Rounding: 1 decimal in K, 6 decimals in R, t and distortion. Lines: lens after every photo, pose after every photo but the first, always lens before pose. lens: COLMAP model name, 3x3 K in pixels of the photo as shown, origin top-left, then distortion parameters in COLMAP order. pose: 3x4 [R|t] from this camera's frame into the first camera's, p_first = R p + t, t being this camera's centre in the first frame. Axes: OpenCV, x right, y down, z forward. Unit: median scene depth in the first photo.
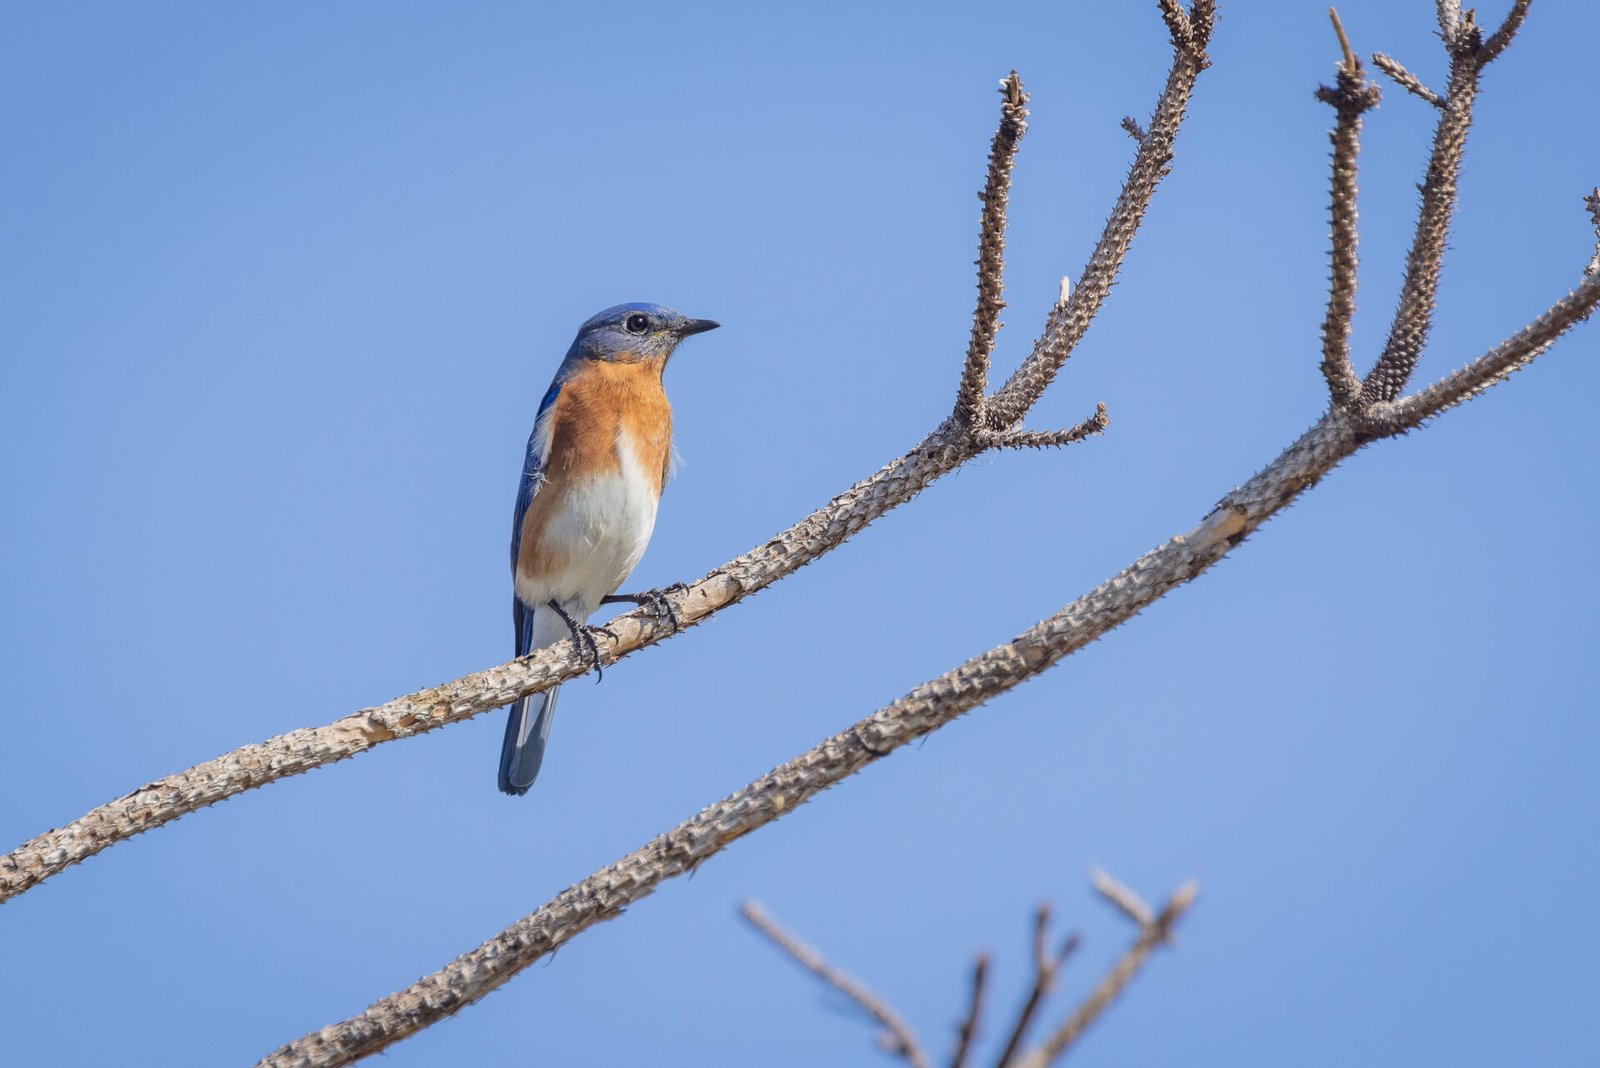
lens RADIAL K [[764.0, 0, 869.9], [0, 764.0, 492.8], [0, 0, 1]] dist [-0.007358, 0.000010]
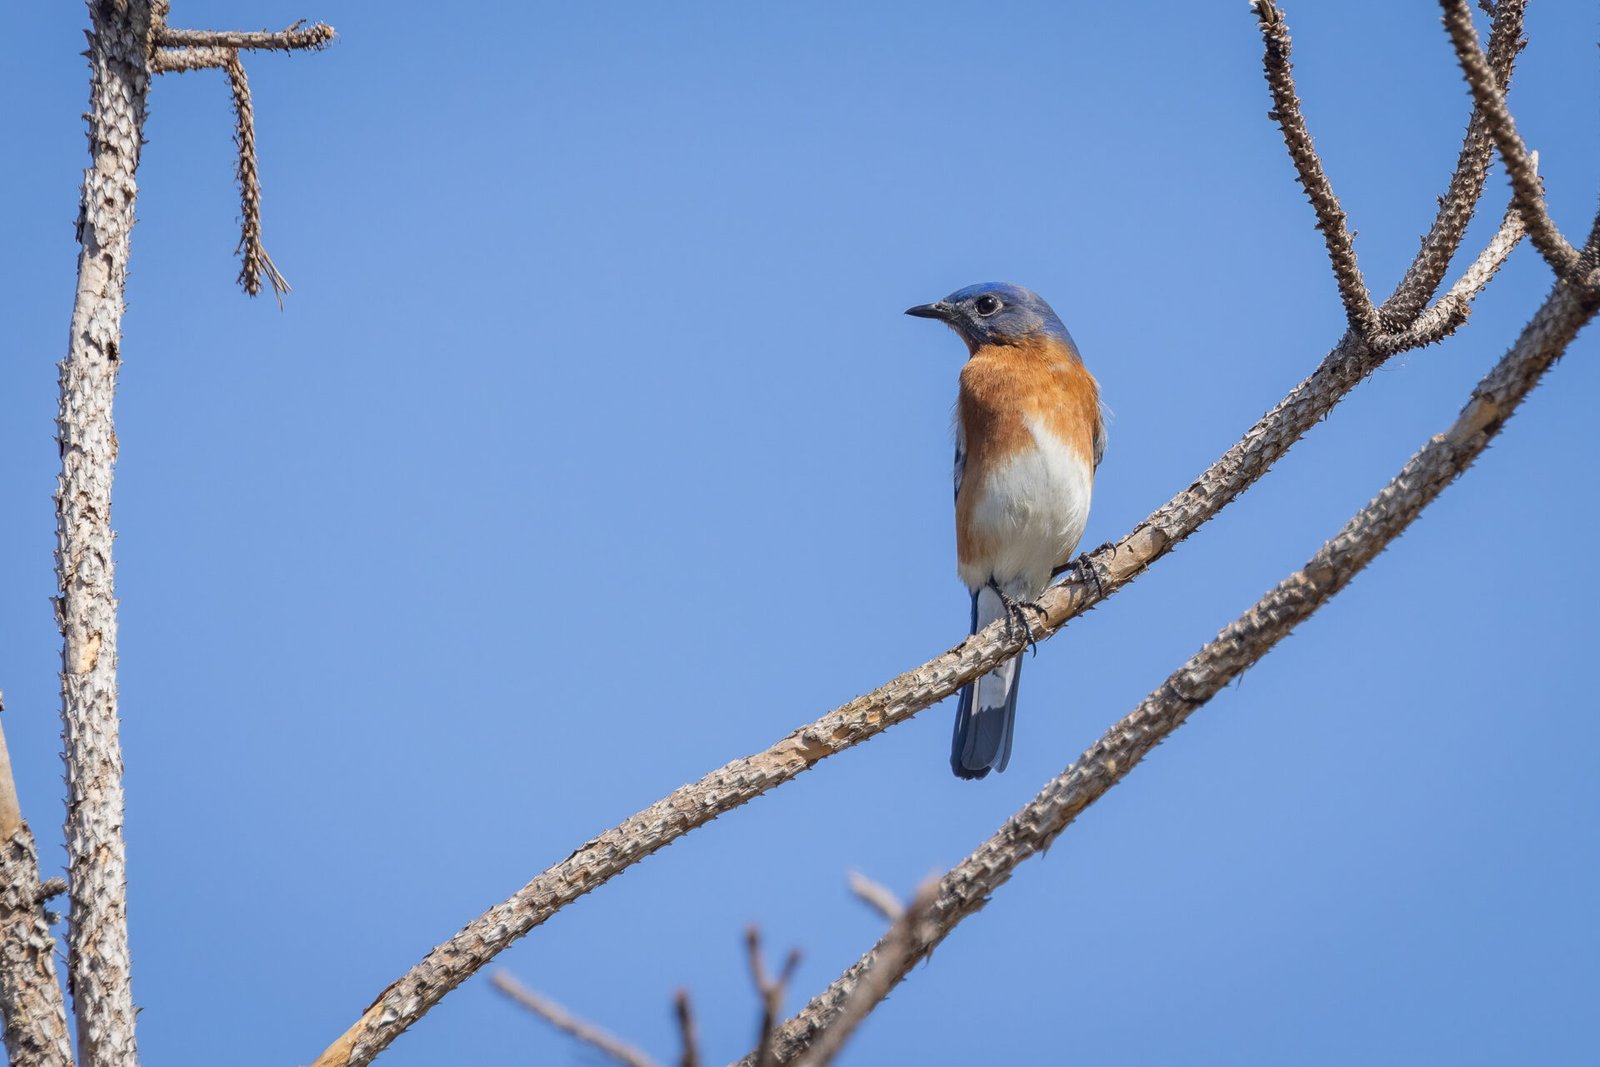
lens RADIAL K [[764.0, 0, 869.9], [0, 764.0, 492.3], [0, 0, 1]] dist [-0.007358, 0.000010]
pose [[0.983745, -0.179238, -0.010928, -0.481446], [0.179224, 0.983806, -0.002187, 0.000480], [0.011143, 0.000193, 0.999938, 0.005567]]
